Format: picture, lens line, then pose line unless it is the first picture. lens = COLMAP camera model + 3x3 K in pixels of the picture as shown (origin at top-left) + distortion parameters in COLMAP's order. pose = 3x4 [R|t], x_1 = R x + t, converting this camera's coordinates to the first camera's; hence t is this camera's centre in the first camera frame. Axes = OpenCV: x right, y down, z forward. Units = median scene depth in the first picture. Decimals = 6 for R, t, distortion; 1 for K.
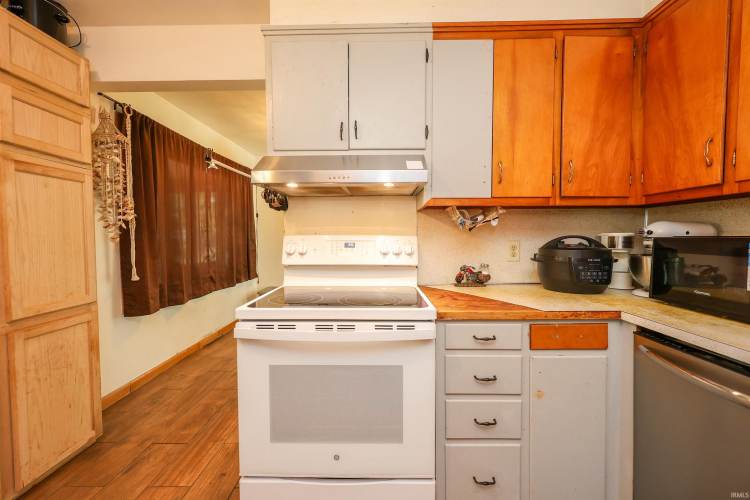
lens RADIAL K [[299.7, 0, 376.7], [0, 299.7, 248.5], [0, 0, 1]] dist [-0.000103, -0.000214]
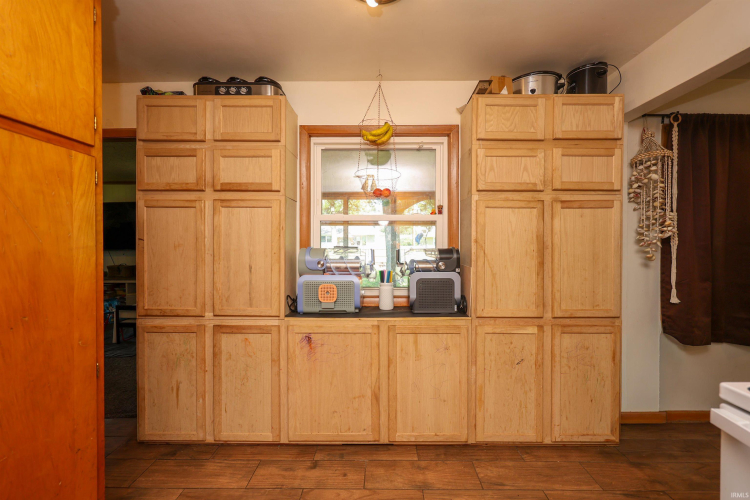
lens RADIAL K [[311.2, 0, 383.6], [0, 311.2, 247.0], [0, 0, 1]] dist [-0.001147, 0.000008]
pose [[0.011915, 0.019869, -0.999732, 0.188715], [-0.041981, 0.998931, 0.019353, -0.070026], [0.999047, 0.041739, 0.012736, 0.161659]]
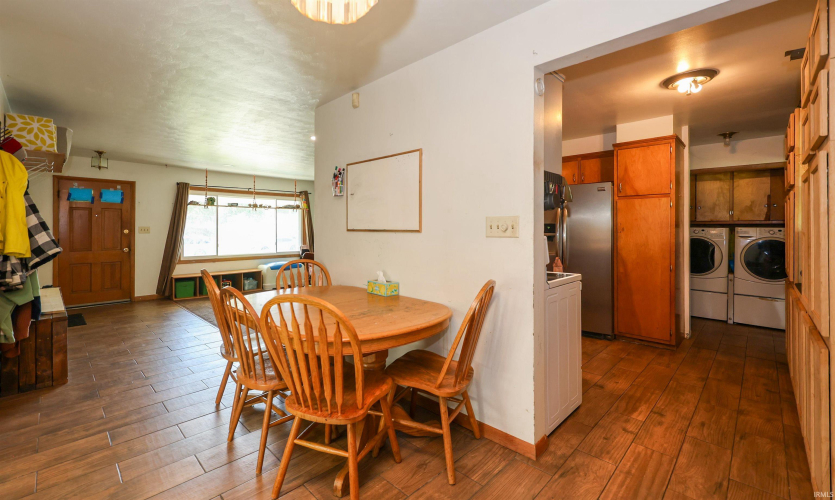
lens RADIAL K [[354.8, 0, 412.5], [0, 354.8, 227.8], [0, 0, 1]] dist [-0.018804, 0.000062]
pose [[-0.723298, 0.011689, 0.690437, -0.918759], [0.028783, 0.999498, 0.013232, -0.116553], [-0.689935, 0.029444, -0.723272, 2.530177]]
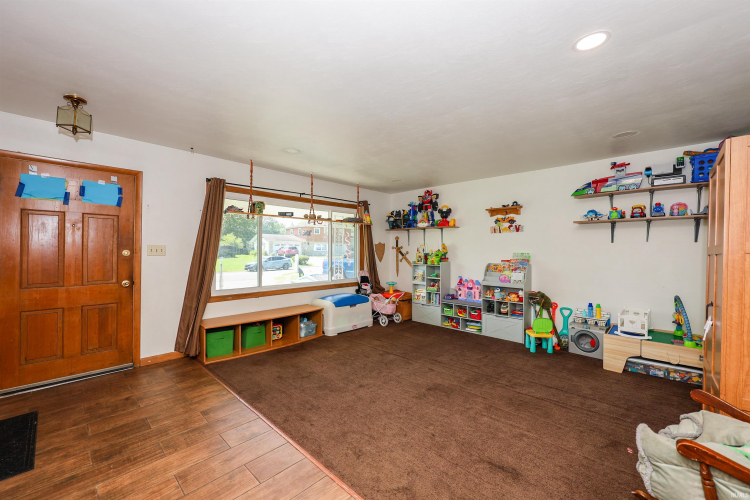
lens RADIAL K [[299.7, 0, 376.7], [0, 299.7, 248.5], [0, 0, 1]] dist [-0.000103, -0.000214]
pose [[-0.735178, 0.003685, 0.677864, 1.630504], [0.020054, 0.999666, 0.016315, -0.146984], [-0.677578, 0.025588, -0.735006, 2.229800]]
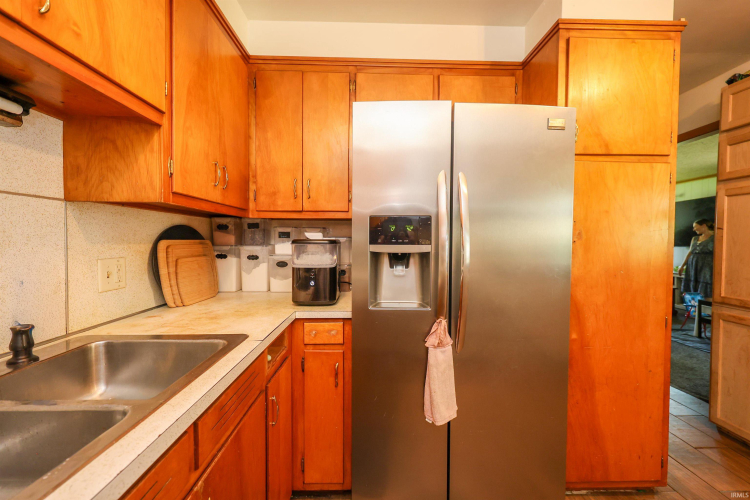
lens RADIAL K [[302.0, 0, 374.9], [0, 302.0, 249.5], [0, 0, 1]] dist [0.000033, 0.000086]
pose [[-0.999380, 0.003755, -0.035021, 0.405510], [0.001464, 0.997870, 0.065210, -0.031319], [0.035191, 0.065118, -0.997257, 0.411688]]
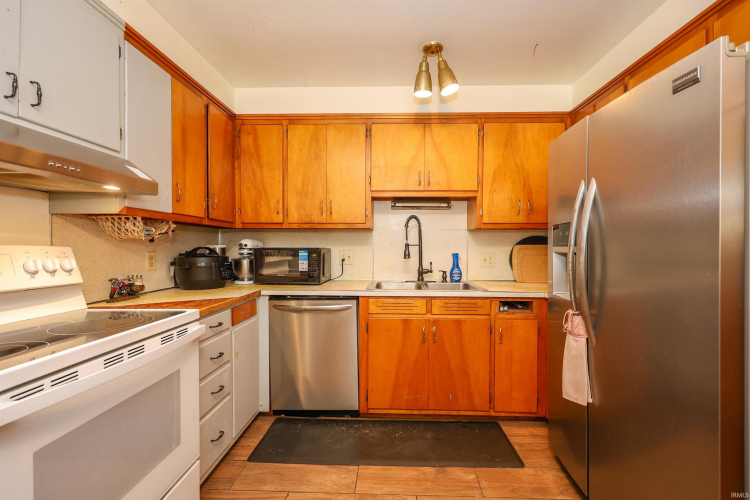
lens RADIAL K [[308.9, 0, 384.7], [0, 308.9, 249.5], [0, 0, 1]] dist [0.000581, 0.000049]
pose [[0.013732, -0.005229, 0.999892, -0.762659], [0.037215, 0.999296, 0.004714, -0.008271], [-0.999213, 0.037146, 0.013916, 0.186255]]
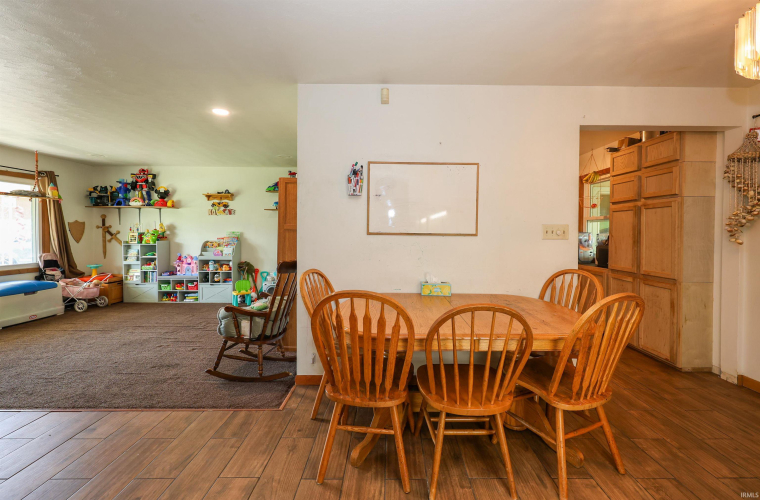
lens RADIAL K [[315.0, 0, 392.7], [0, 315.0, 237.2], [0, 0, 1]] dist [-0.002181, -0.000231]
pose [[-0.999861, 0.000639, -0.016657, 0.679412], [-0.000166, 0.998835, 0.048254, -0.147046], [0.016669, 0.048250, -0.998696, 2.996010]]
